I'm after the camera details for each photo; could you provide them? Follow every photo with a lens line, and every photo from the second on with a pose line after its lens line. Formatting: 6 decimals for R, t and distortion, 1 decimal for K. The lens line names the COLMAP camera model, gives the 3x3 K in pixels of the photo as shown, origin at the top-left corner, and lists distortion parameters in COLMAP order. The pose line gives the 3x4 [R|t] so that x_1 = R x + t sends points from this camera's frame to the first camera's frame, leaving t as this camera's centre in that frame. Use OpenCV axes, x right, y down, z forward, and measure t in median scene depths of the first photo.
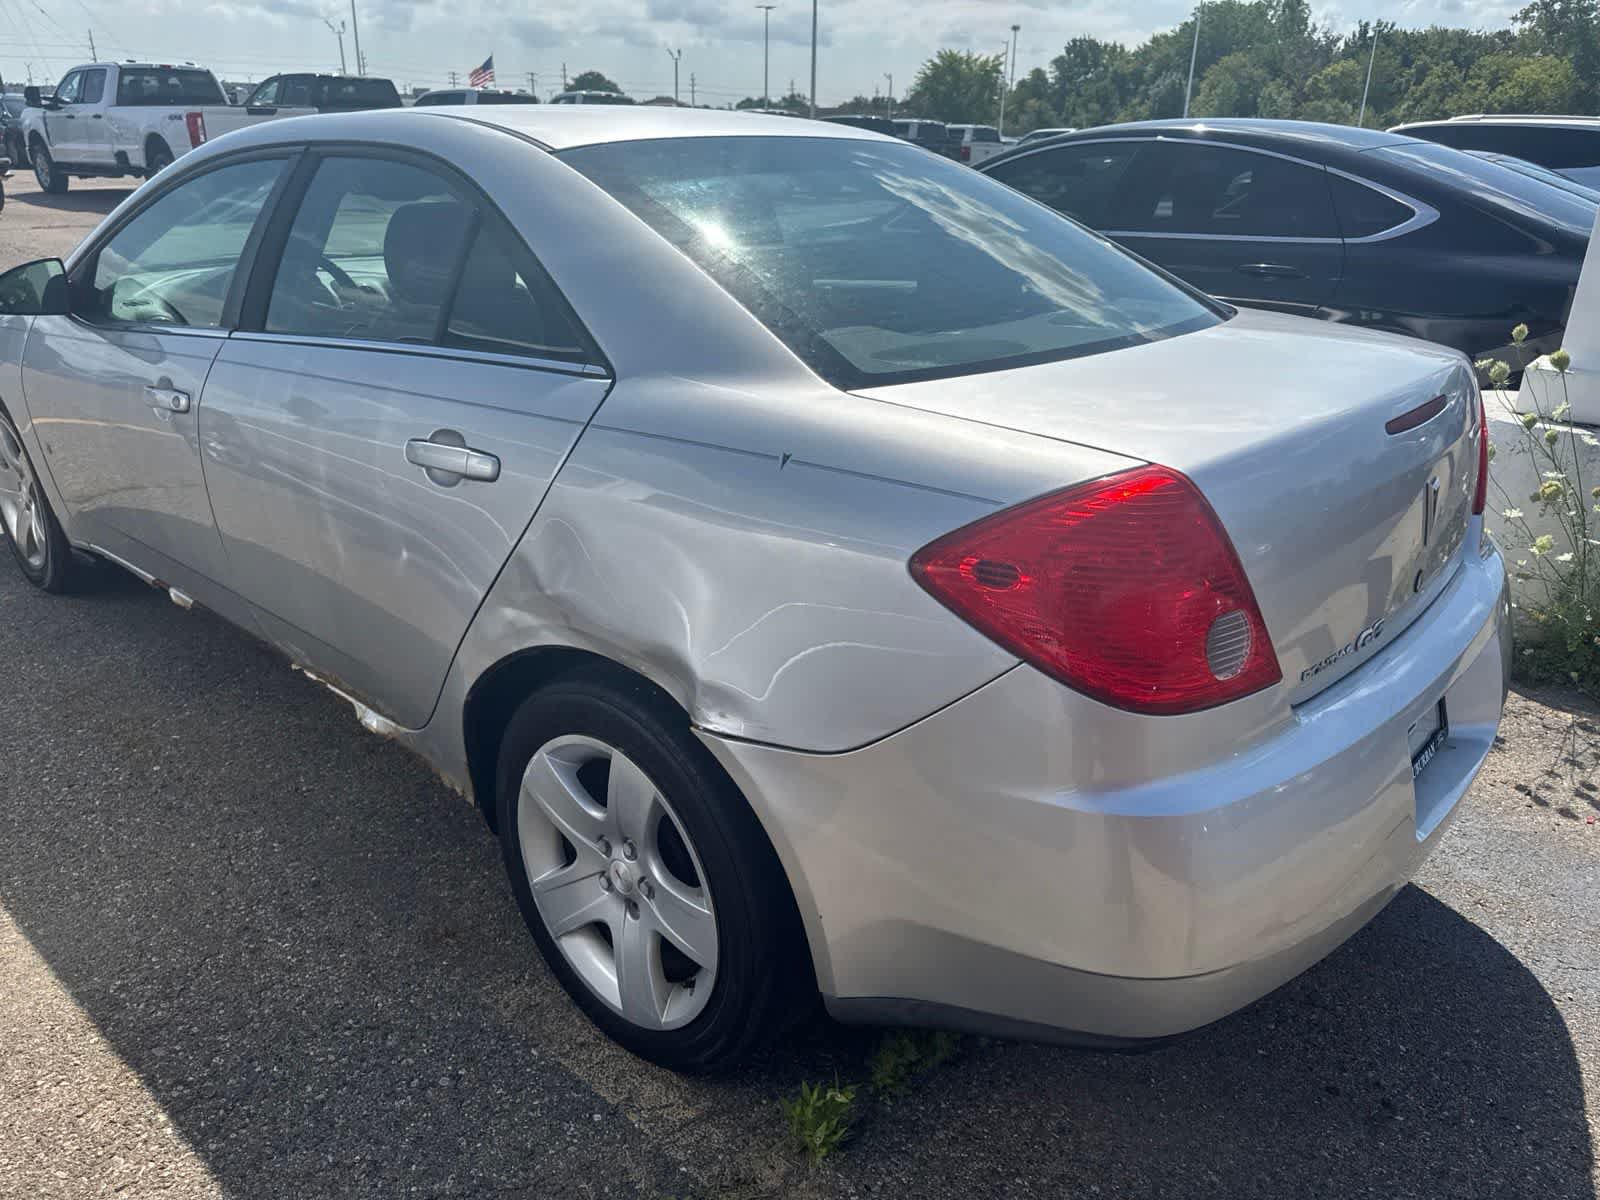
lens RADIAL K [[1155.4, 0, 819.2], [0, 1155.4, 596.2], [0, 0, 1]] dist [-0.004956, -0.006437]
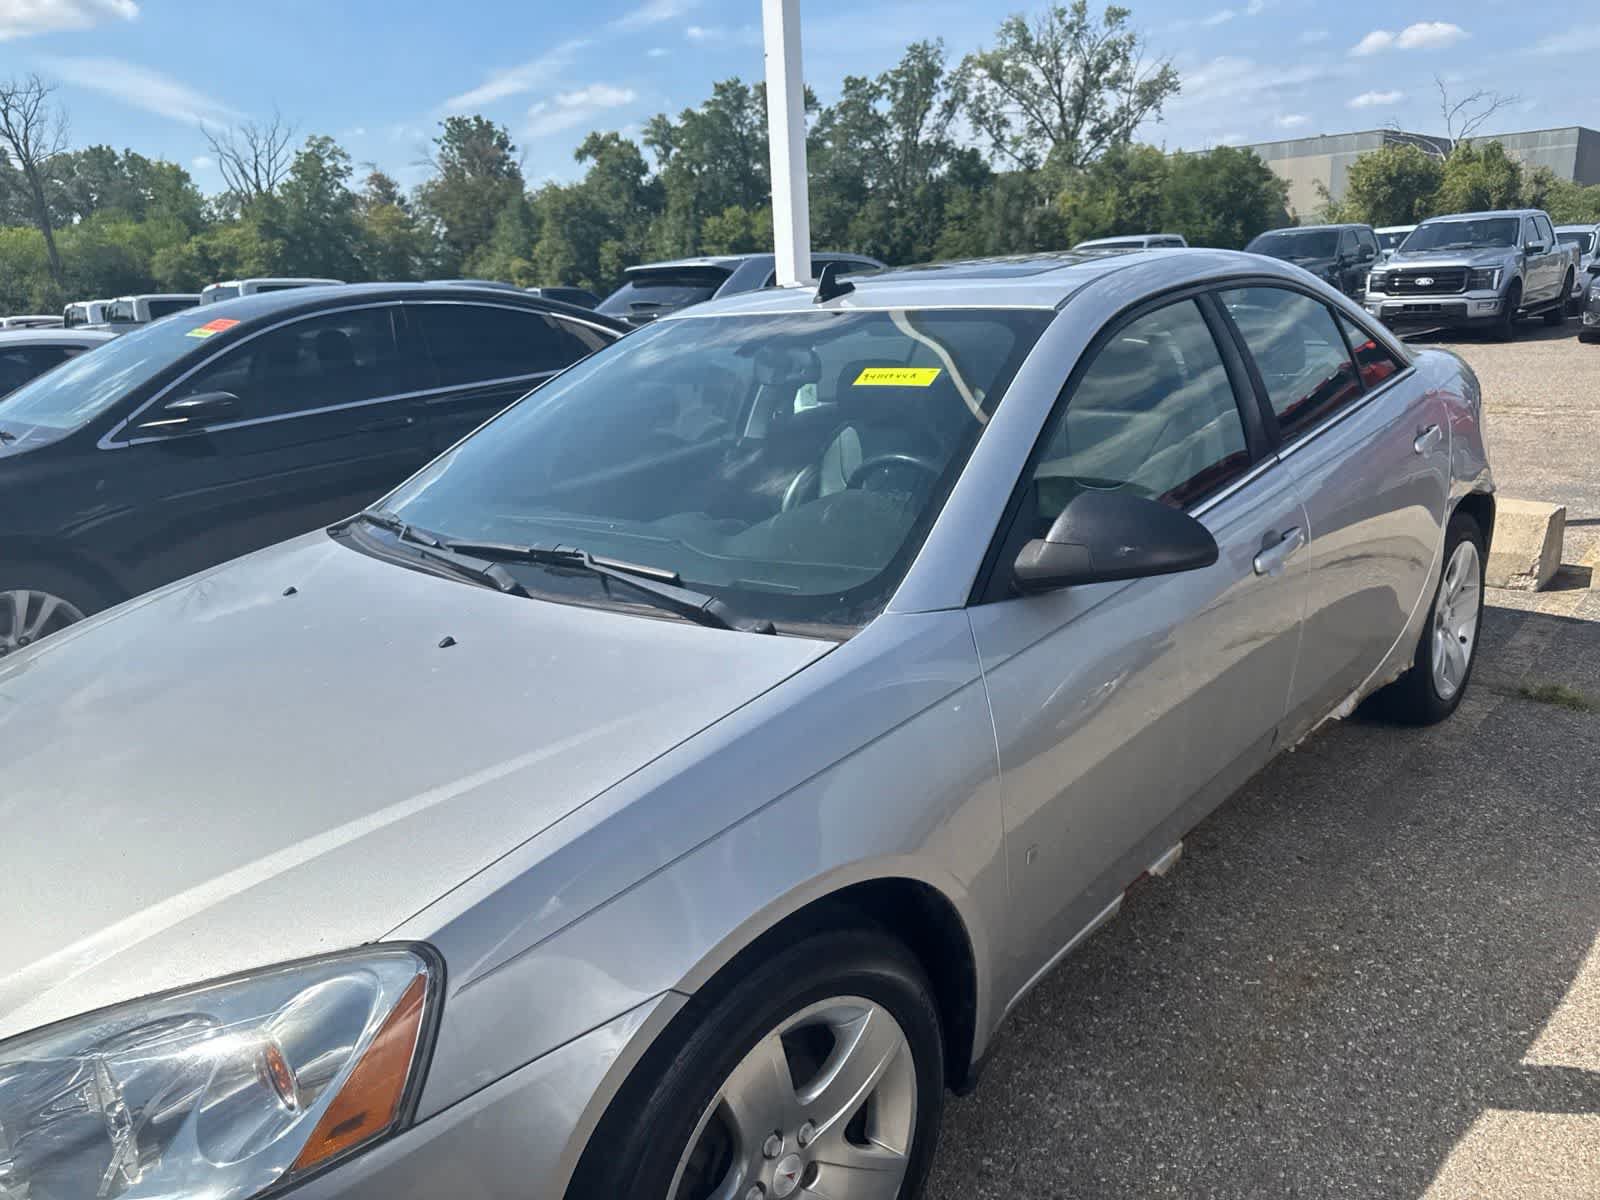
lens RADIAL K [[1135.2, 0, 786.2], [0, 1135.2, 604.4], [0, 0, 1]] dist [0.012672, -0.015425]
pose [[0.034731, -0.289660, 0.956499, -1.747516], [0.422713, 0.871507, 0.248572, -0.629515], [-0.905598, 0.395692, 0.152712, 1.460541]]
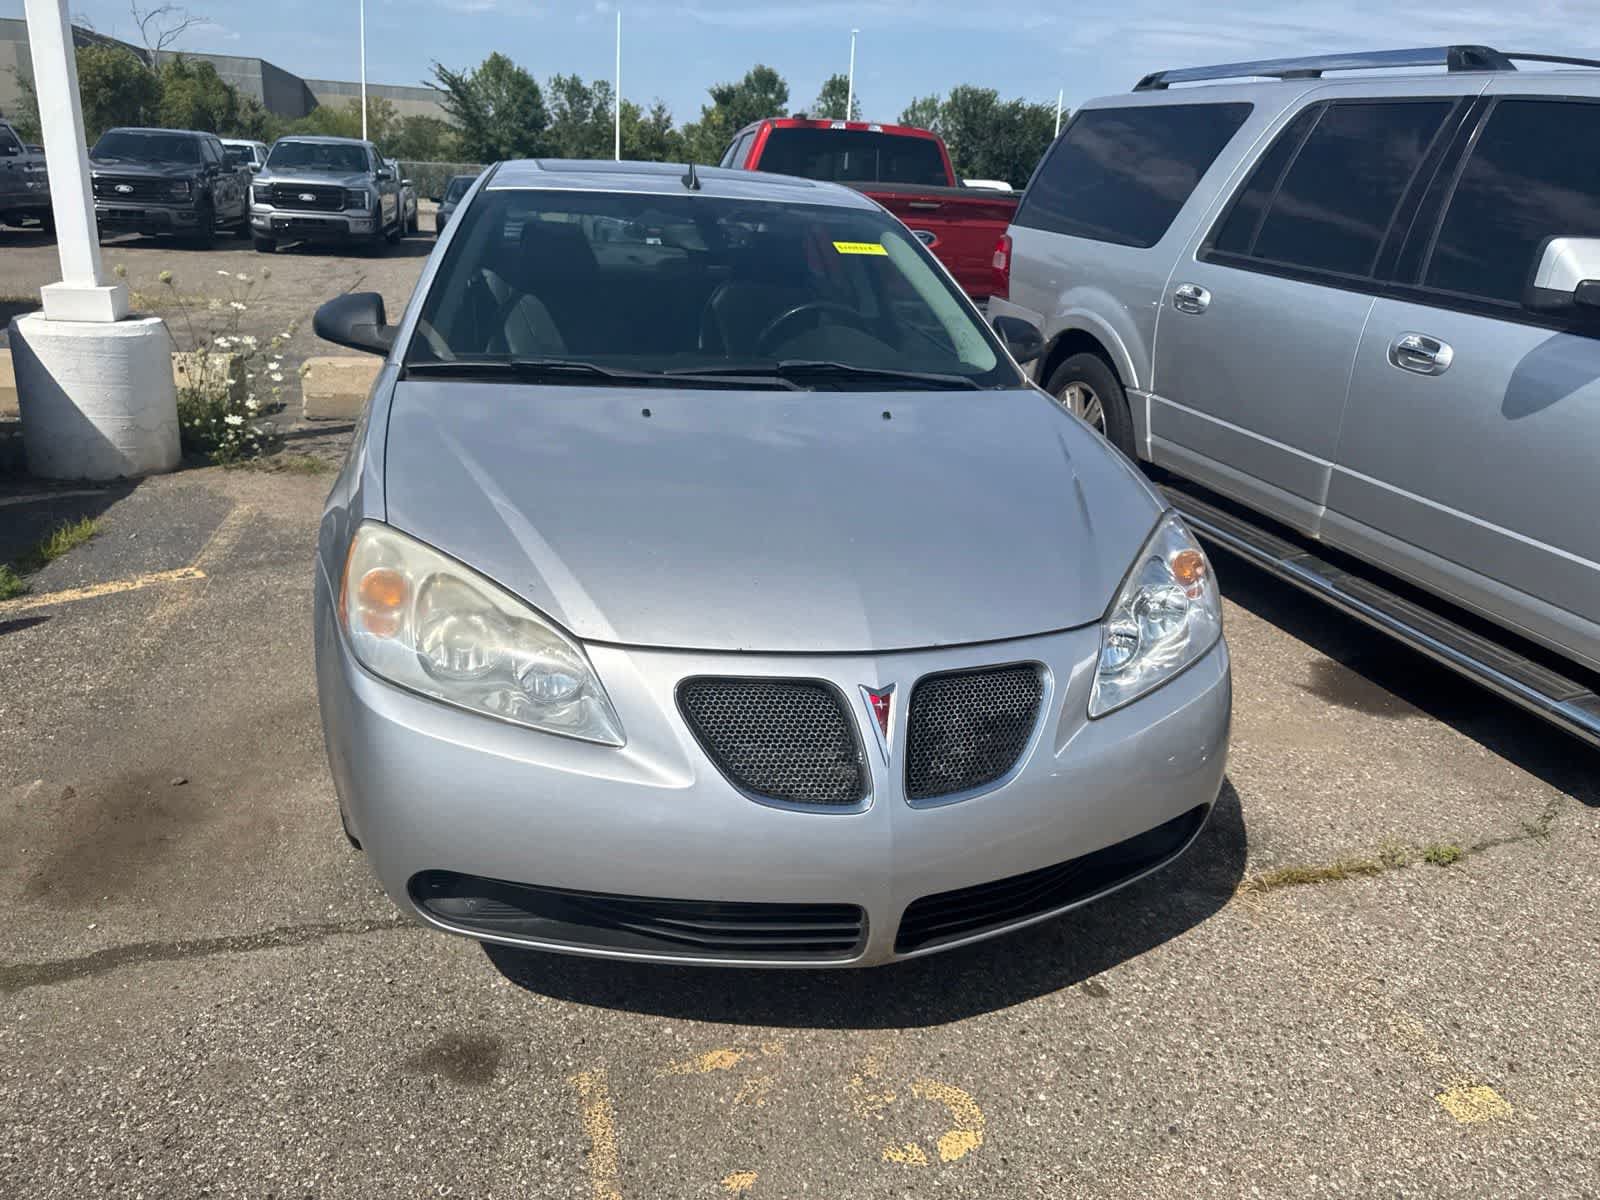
lens RADIAL K [[1138.4, 0, 806.6], [0, 1138.4, 590.7], [0, 0, 1]] dist [0.000647, -0.004197]
pose [[-0.820539, -0.243660, 0.517055, -1.589155], [0.149235, 0.781890, 0.605290, -1.091713], [-0.551766, 0.573827, -0.605208, 2.673162]]
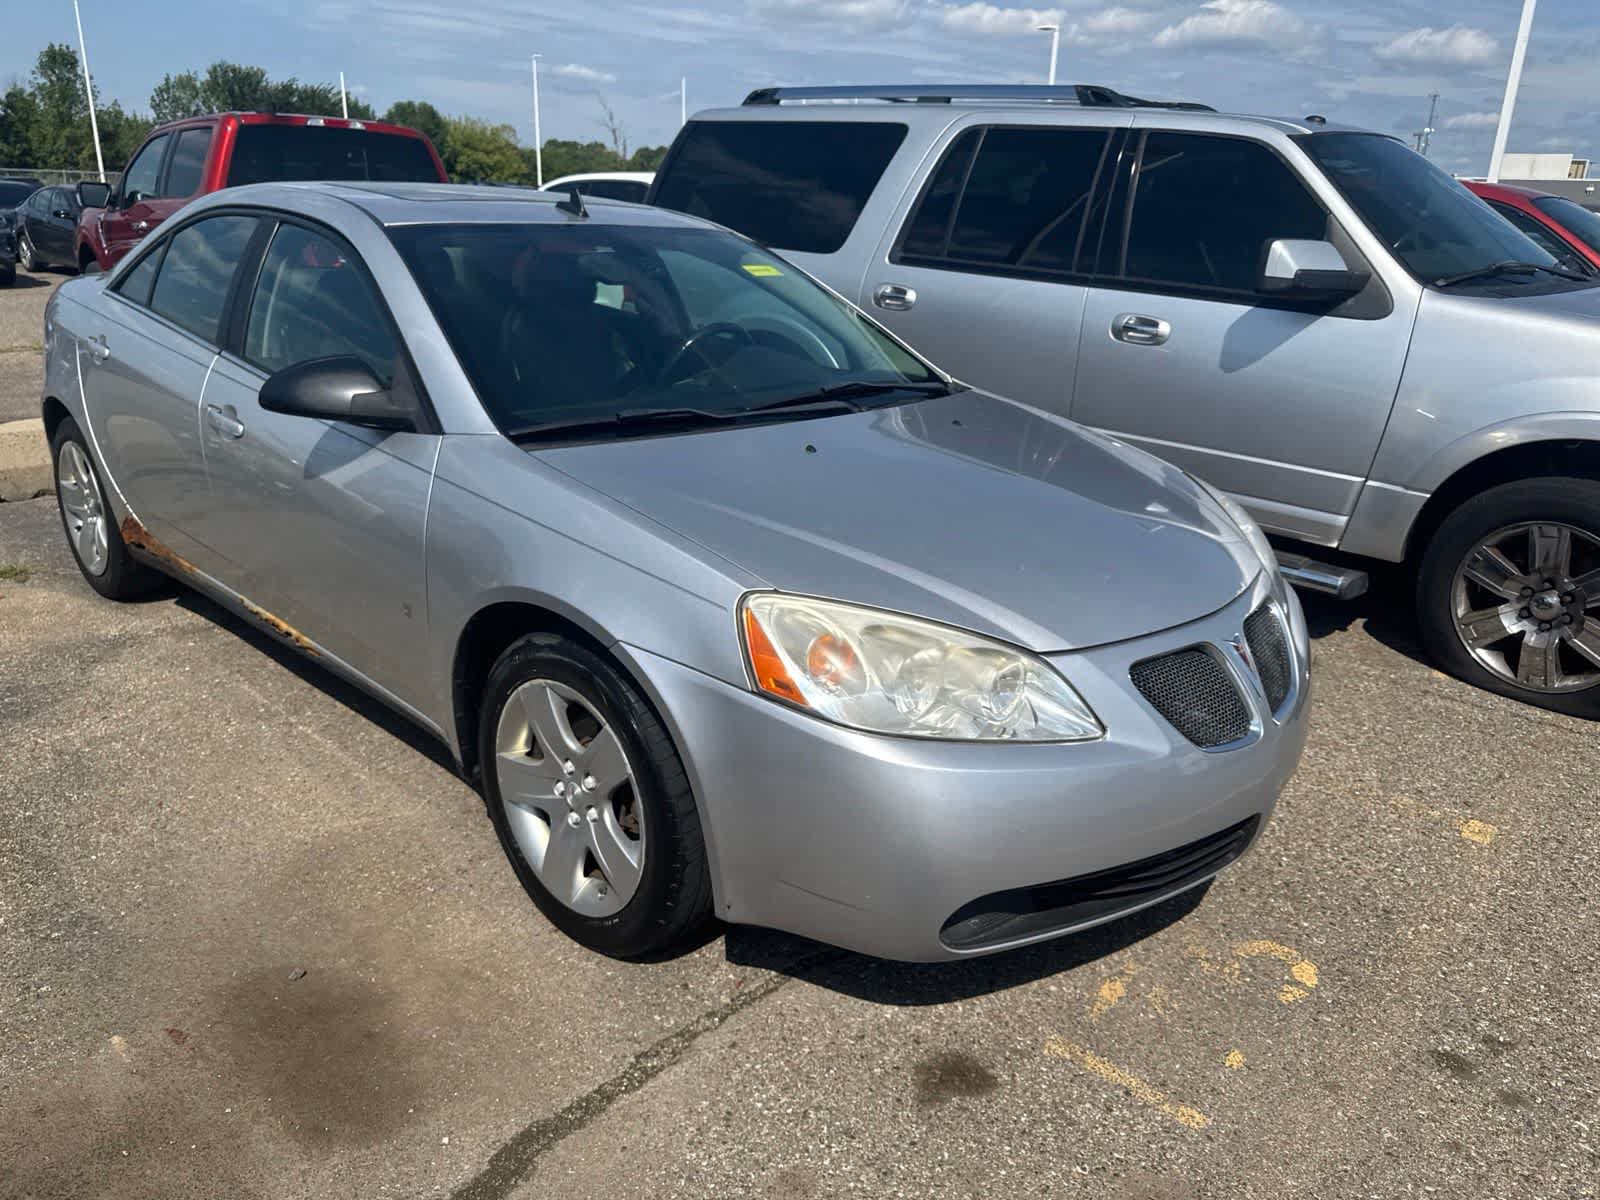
lens RADIAL K [[1142.0, 0, 804.3], [0, 1142.0, 599.8], [0, 0, 1]] dist [0.005064, -0.009600]
pose [[-0.998177, -0.058436, 0.015079, -0.857035], [-0.034622, 0.759137, 0.650010, -1.209412], [-0.049431, 0.648303, -0.759776, 2.960091]]
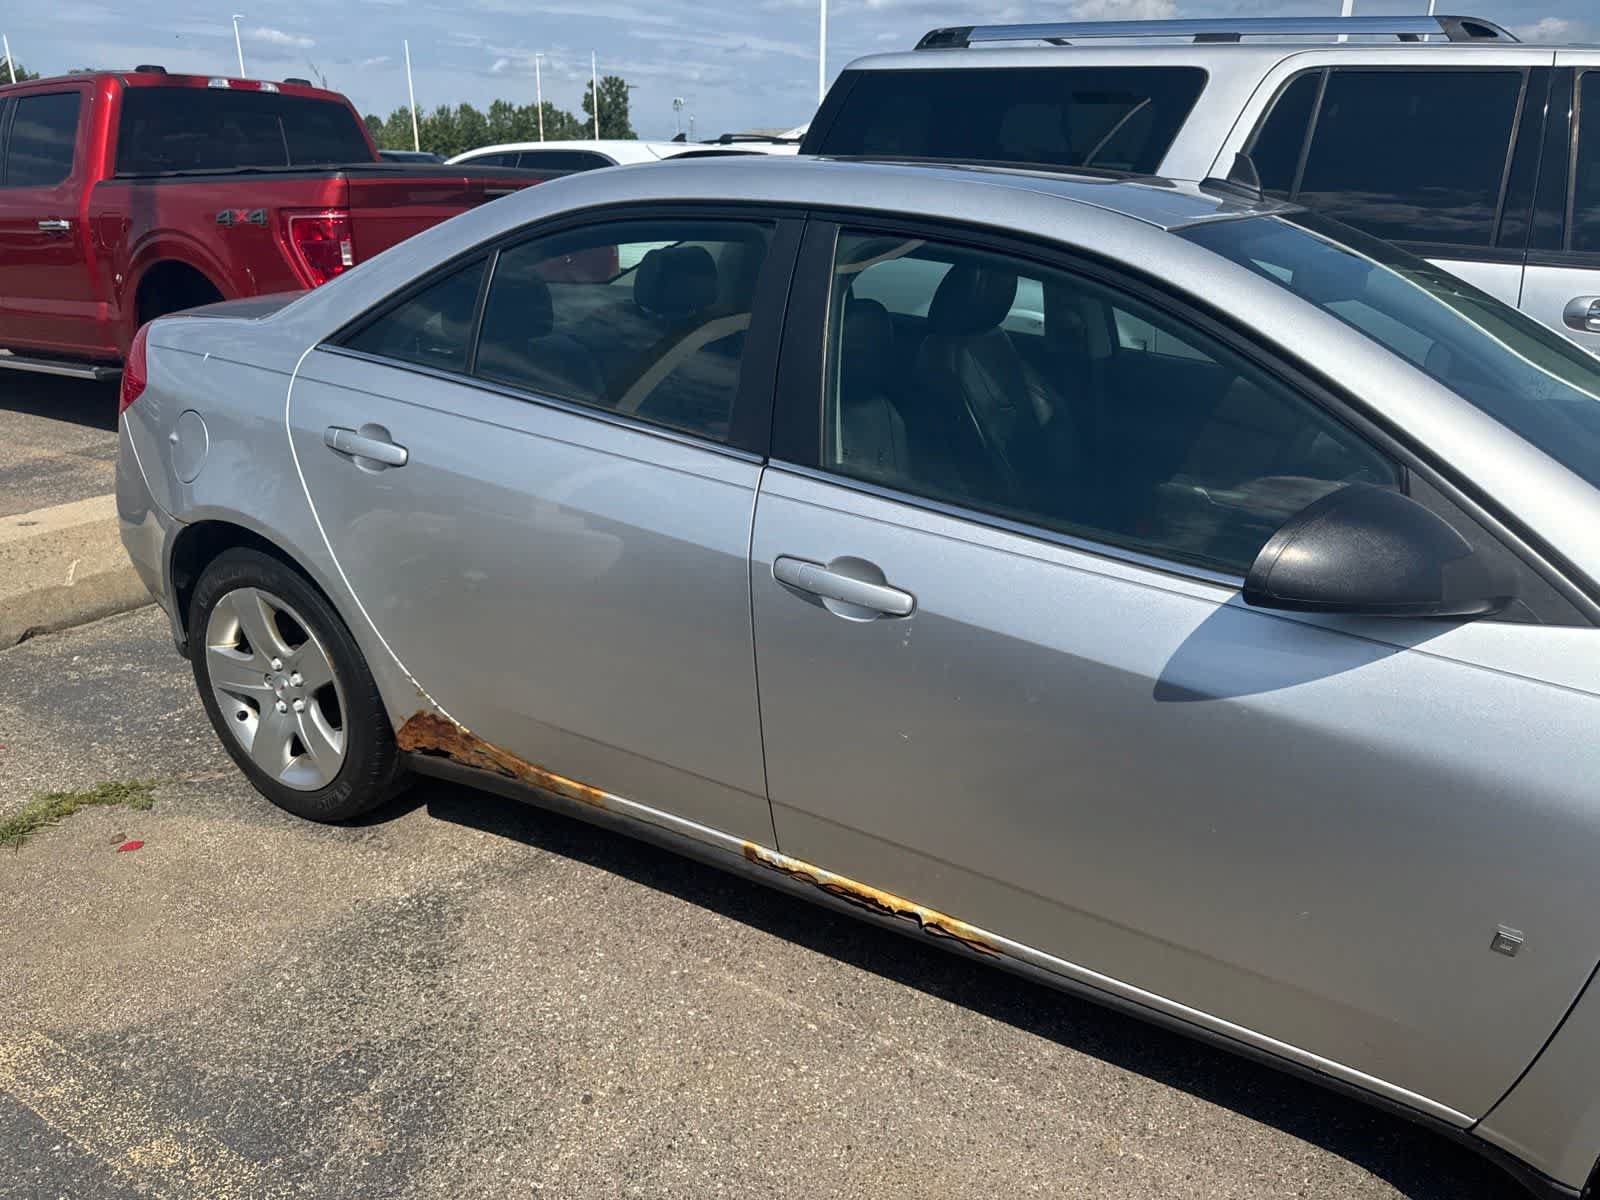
lens RADIAL K [[1142.0, 0, 804.3], [0, 1142.0, 599.8], [0, 0, 1]] dist [0.005064, -0.009600]
pose [[-0.982471, 0.042603, -0.181483, 0.066399], [-0.089178, 0.747504, 0.658244, -0.952301], [0.163703, 0.662890, -0.730602, 2.367716]]
